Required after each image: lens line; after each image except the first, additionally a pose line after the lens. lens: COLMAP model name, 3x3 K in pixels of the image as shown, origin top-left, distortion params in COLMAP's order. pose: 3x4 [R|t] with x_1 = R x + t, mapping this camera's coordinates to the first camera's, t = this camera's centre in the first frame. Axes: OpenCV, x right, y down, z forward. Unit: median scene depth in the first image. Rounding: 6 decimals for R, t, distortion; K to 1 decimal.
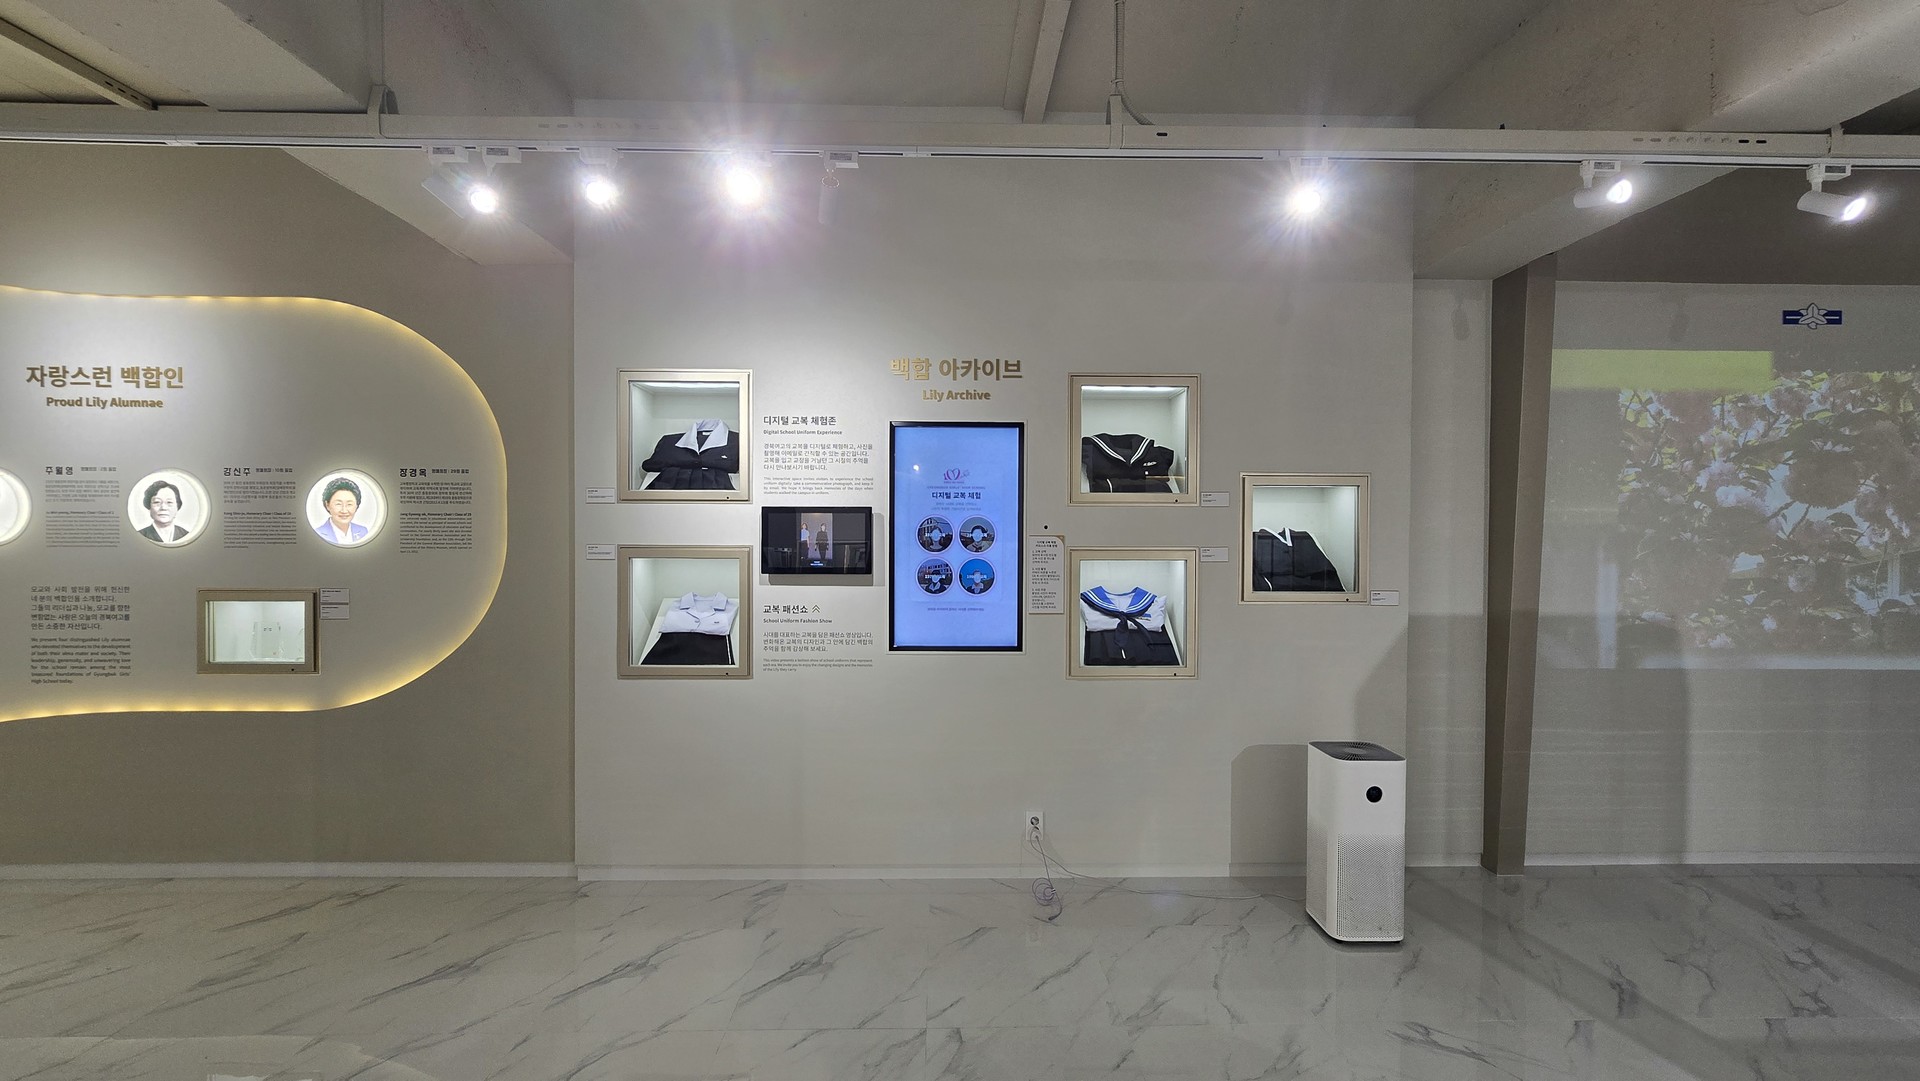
lens RADIAL K [[791.8, 0, 968.7], [0, 791.8, 530.1], [0, 0, 1]] dist [-0.000799, -0.000447]
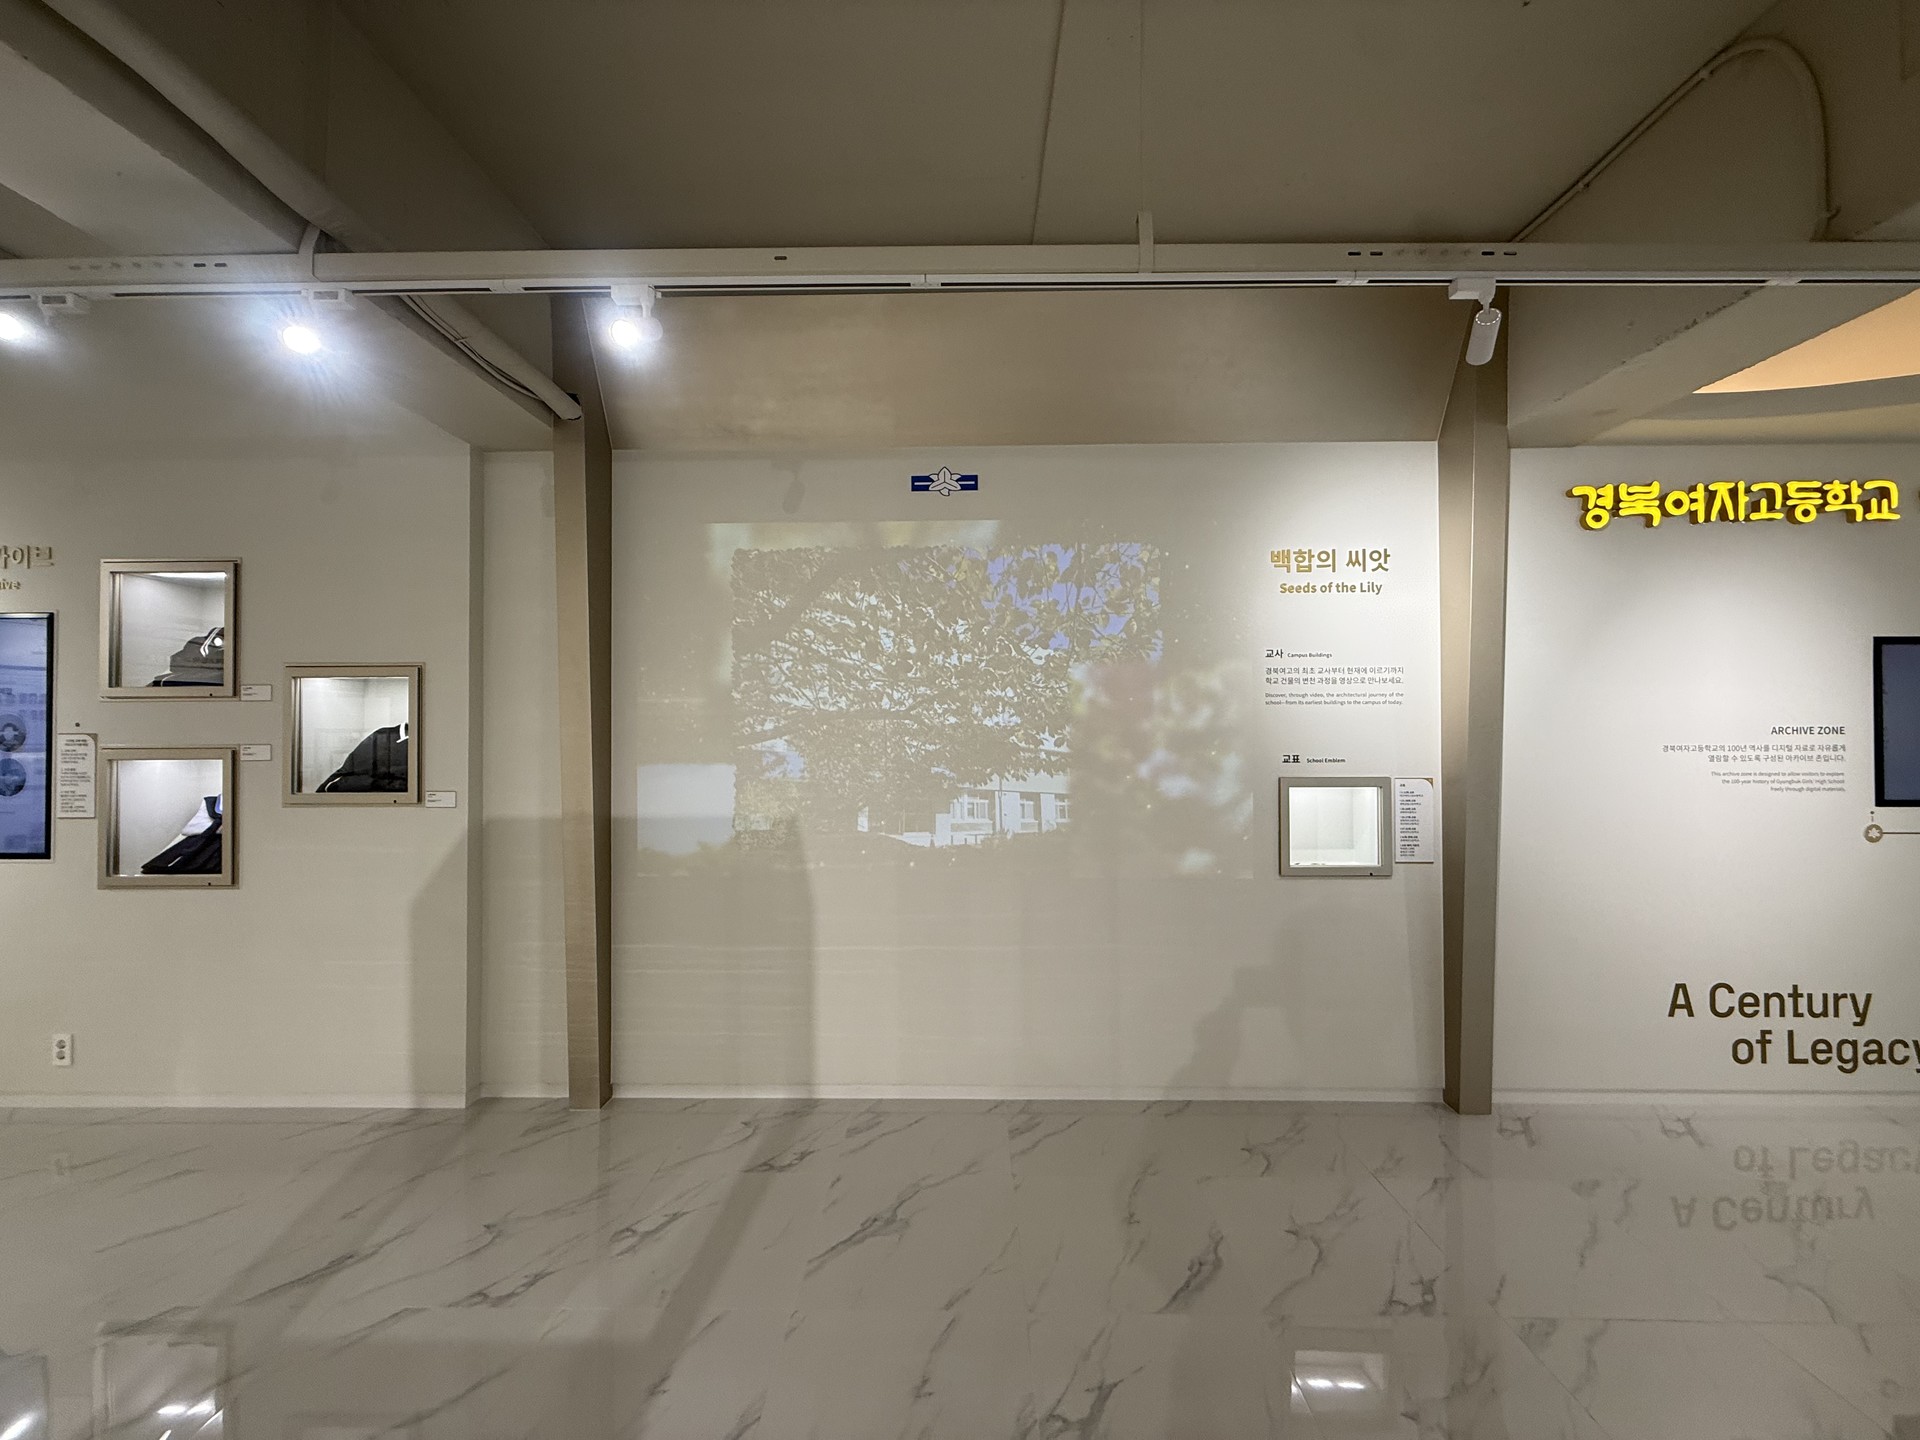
lens RADIAL K [[769.3, 0, 960.8], [0, 769.3, 707.7], [0, 0, 1]] dist [0.001412, 0.000083]
pose [[0.998964, -0.009732, -0.044444, 1.172189], [0.008614, 0.999643, -0.025289, 0.008155], [0.044674, 0.024880, 0.998692, 0.142102]]
